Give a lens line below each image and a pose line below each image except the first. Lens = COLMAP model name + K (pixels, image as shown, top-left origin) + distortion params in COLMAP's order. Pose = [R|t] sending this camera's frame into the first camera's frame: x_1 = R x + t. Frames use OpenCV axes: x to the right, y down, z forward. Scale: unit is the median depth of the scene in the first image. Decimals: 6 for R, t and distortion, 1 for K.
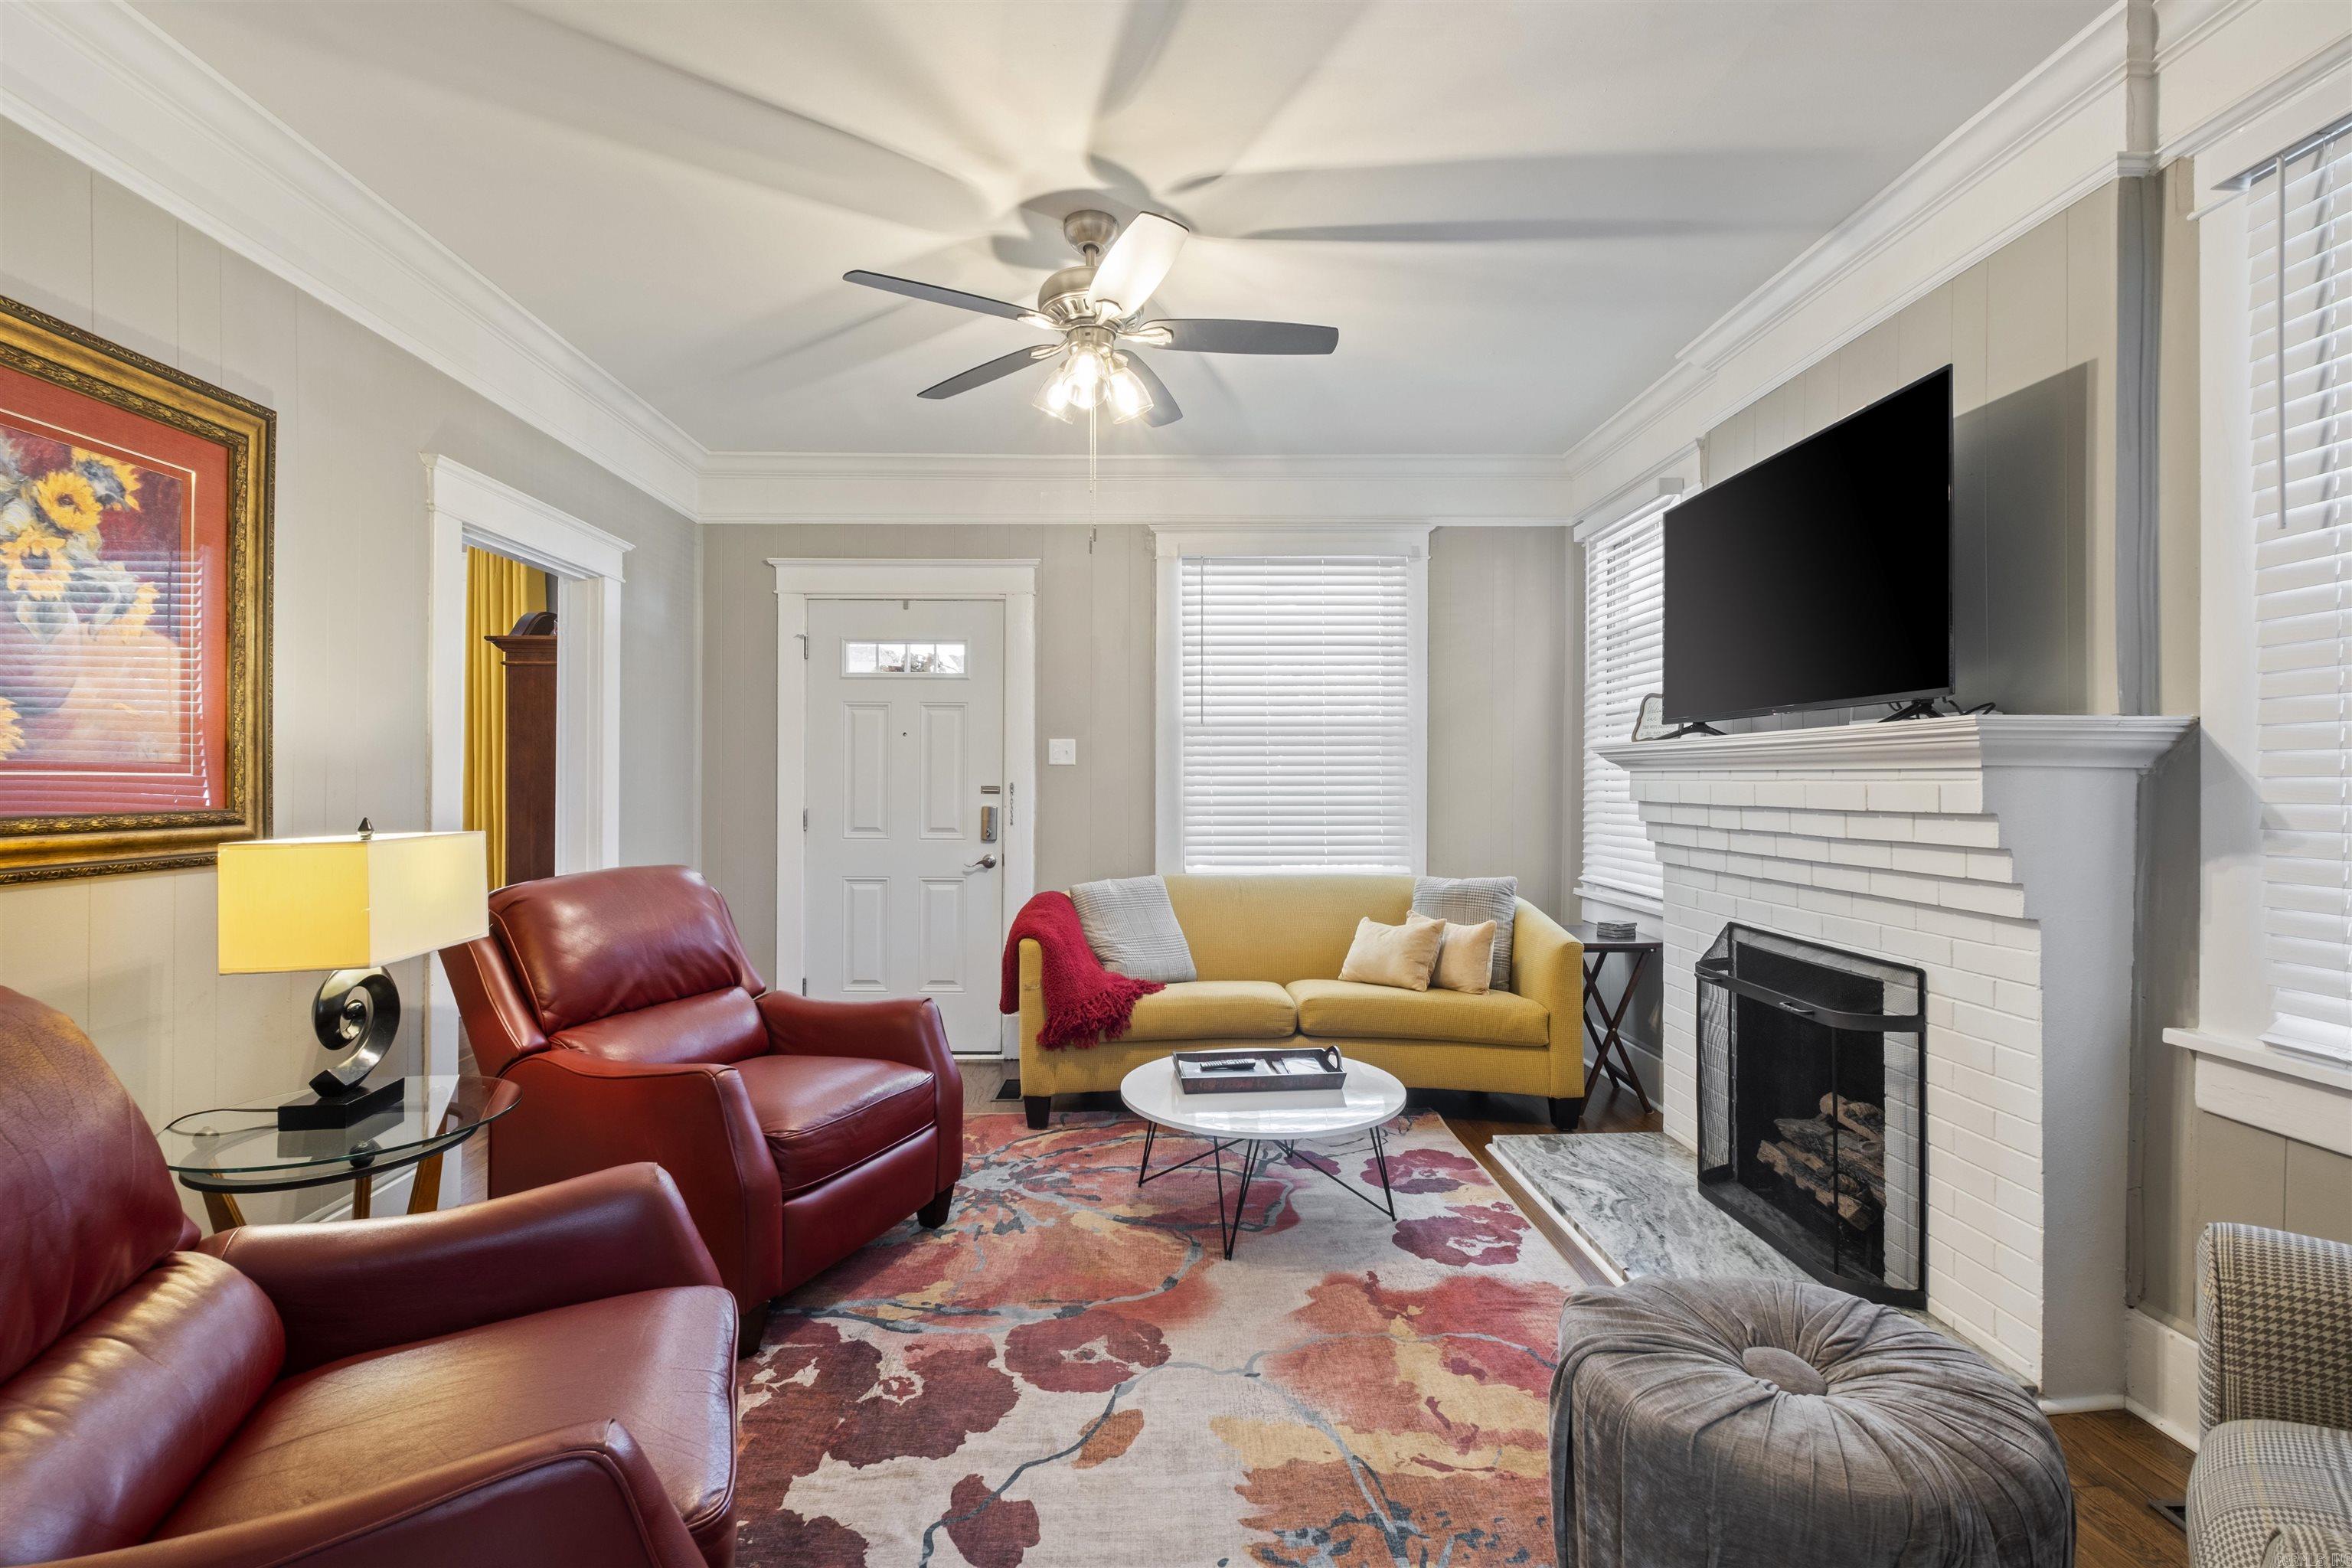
lens RADIAL K [[1037.6, 0, 1172.8], [0, 1037.6, 777.2], [0, 0, 1]] dist [-0.003670, -0.000809]
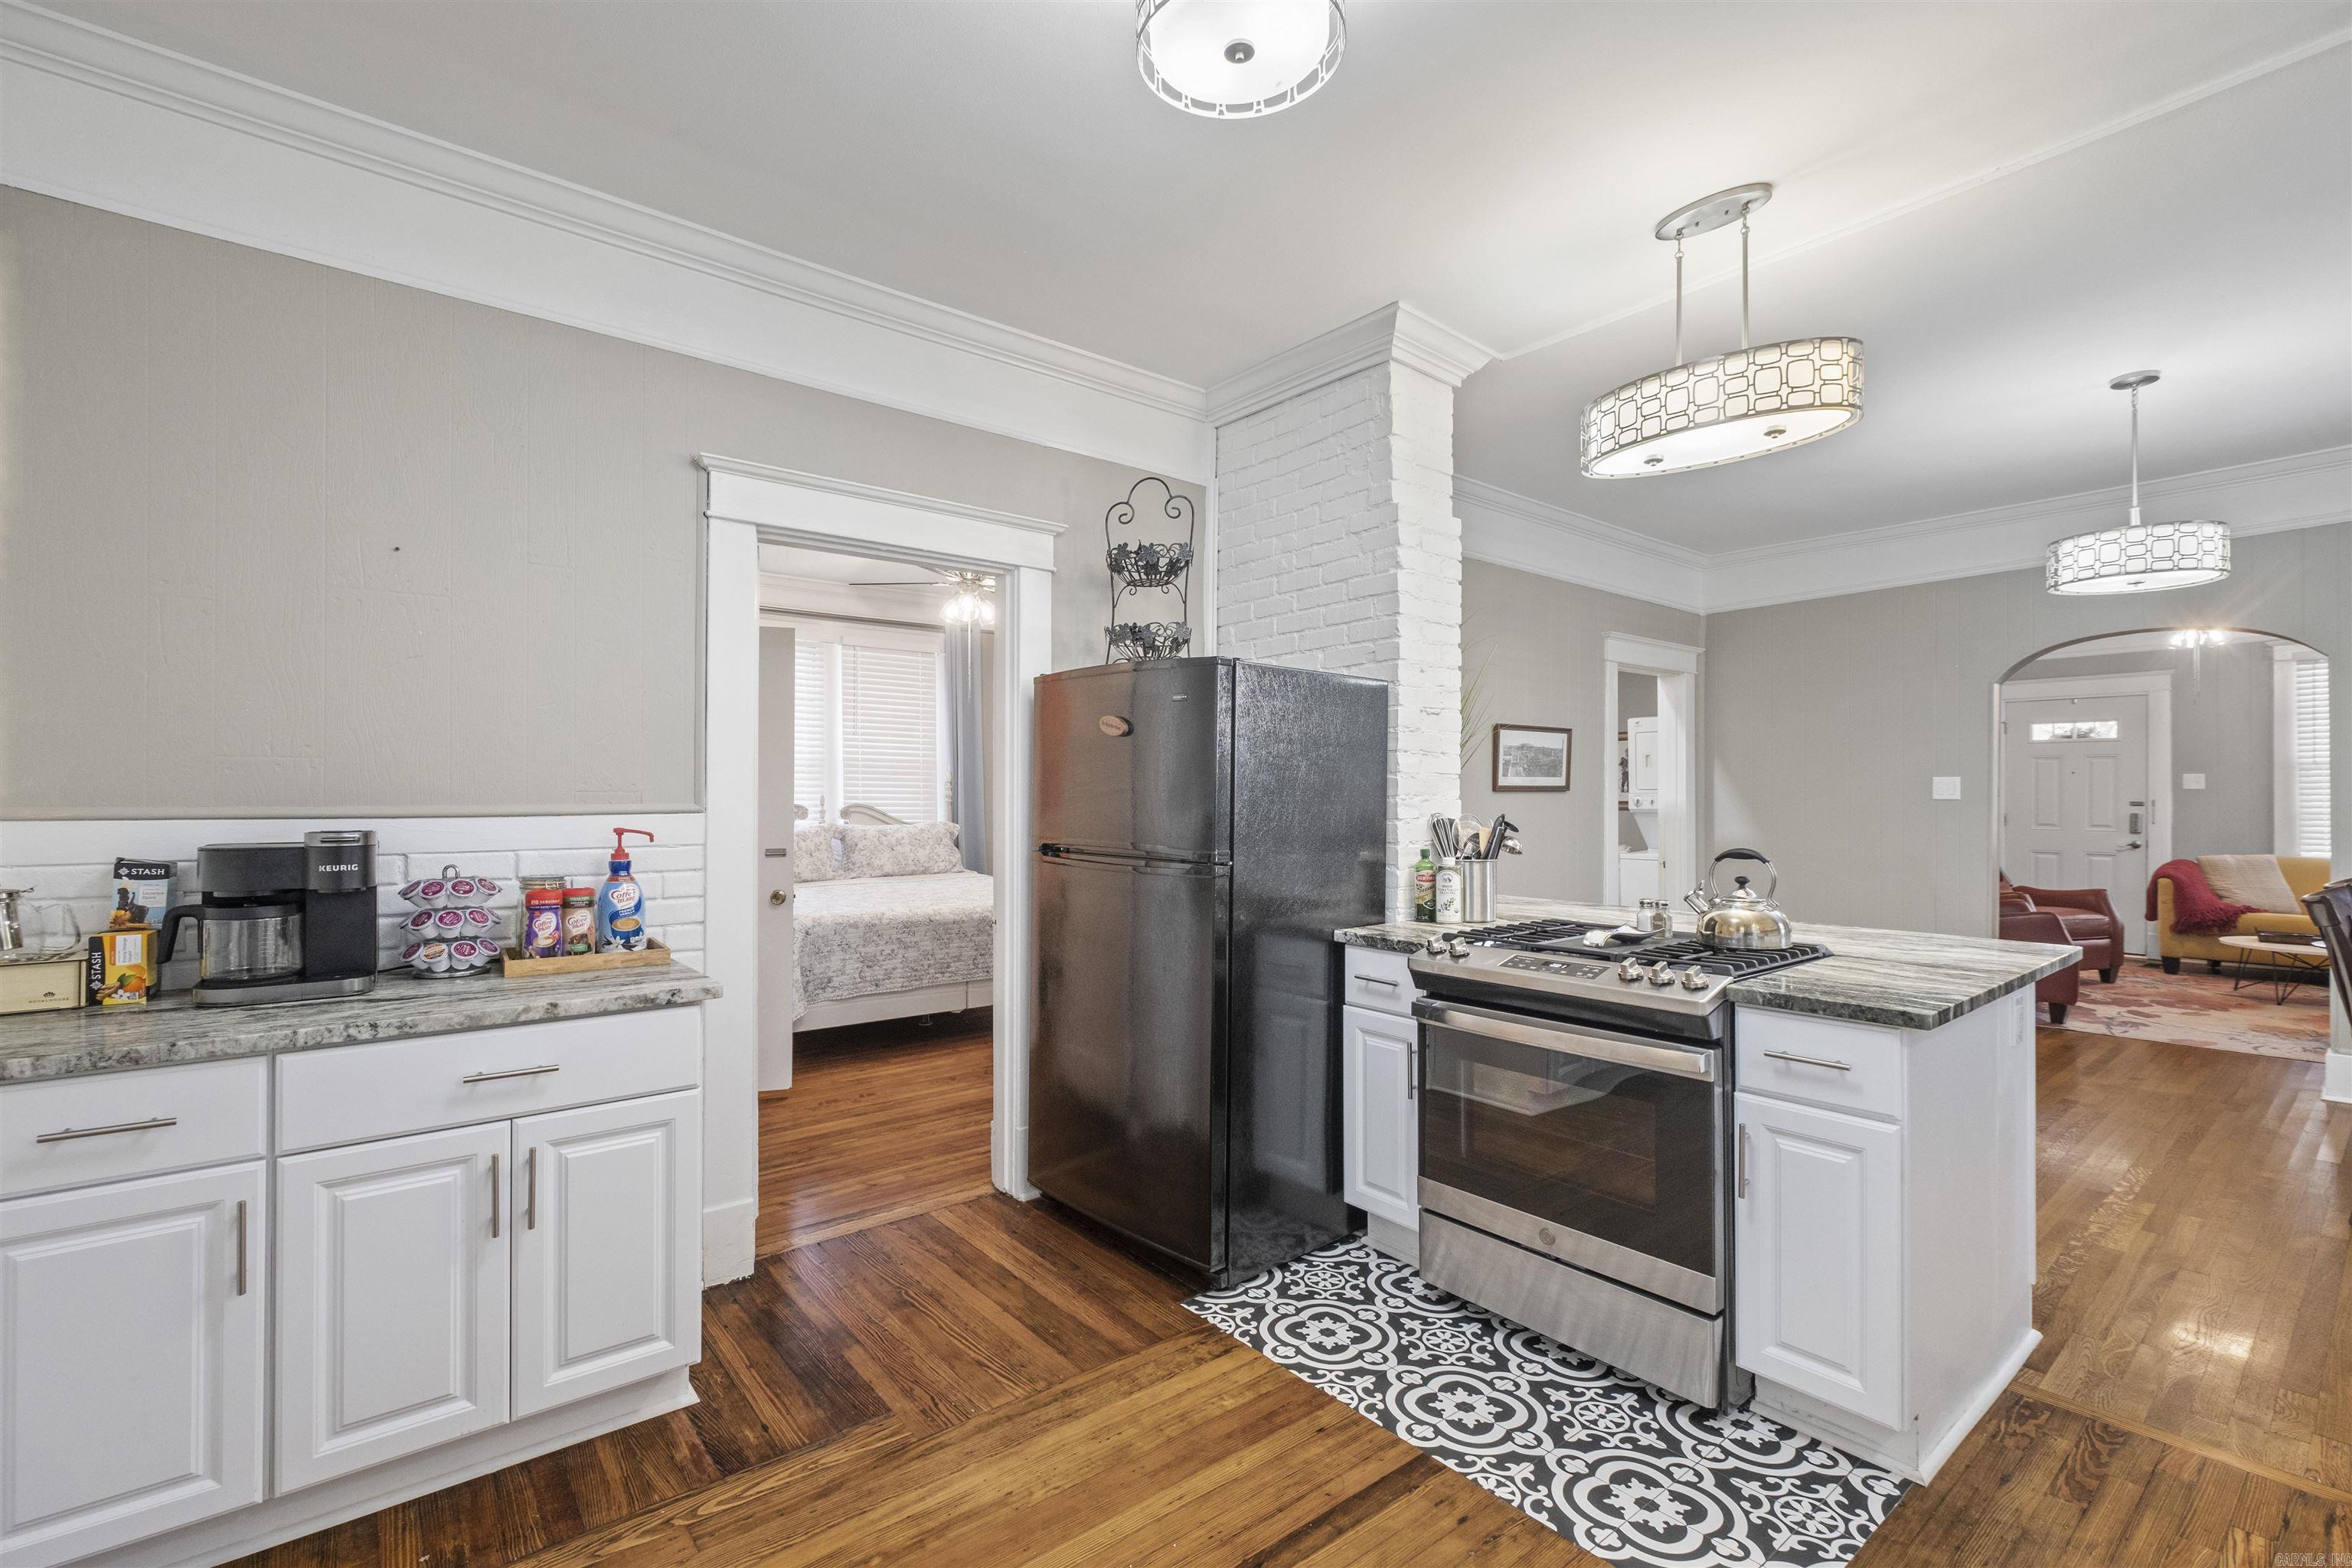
lens RADIAL K [[1037.6, 0, 1184.3], [0, 1037.6, 768.0], [0, 0, 1]] dist [-0.003670, -0.000809]
pose [[0.609655, -0.018914, -0.792441, 0.342540], [-0.002249, 0.999670, -0.025591, 0.000261], [0.792664, 0.017384, 0.609411, -2.013556]]
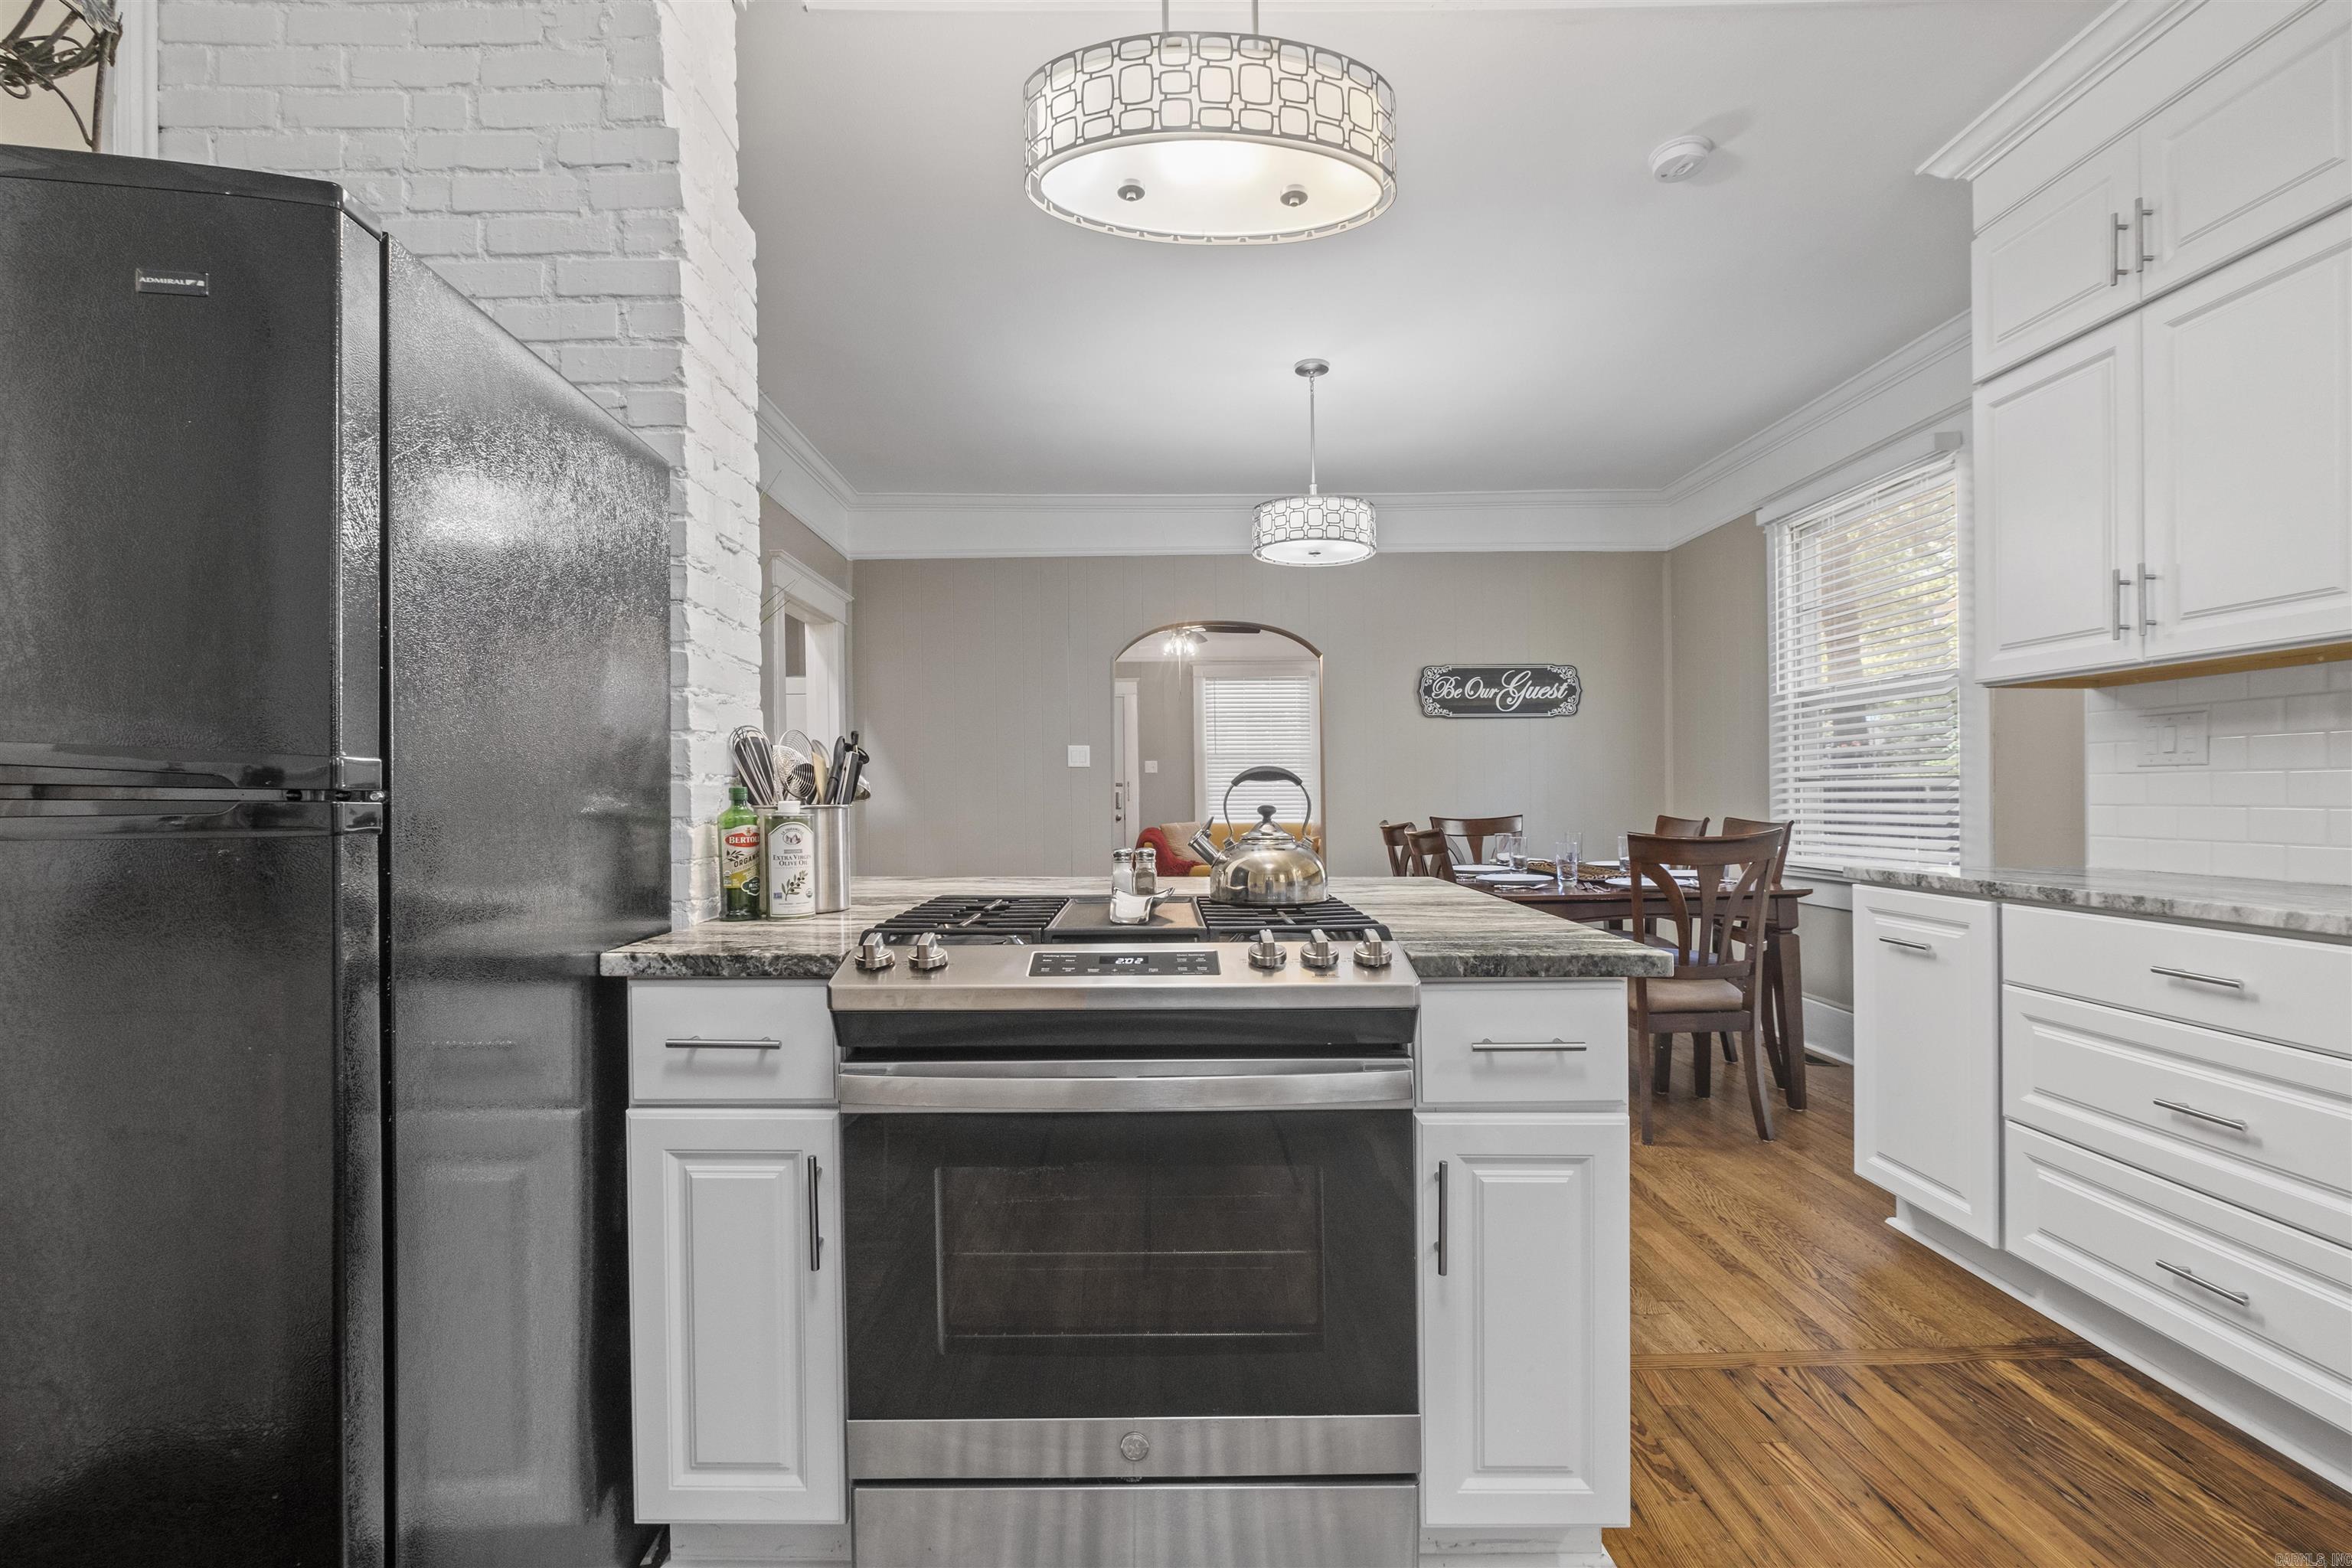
lens RADIAL K [[1037.6, 0, 1150.8], [0, 1037.6, 796.3], [0, 0, 1]] dist [-0.003670, -0.000809]
pose [[0.999626, -0.002391, -0.027243, -0.074172], [0.002380, 0.999997, -0.000419, 0.057294], [0.027244, 0.000354, 0.999629, -1.759849]]
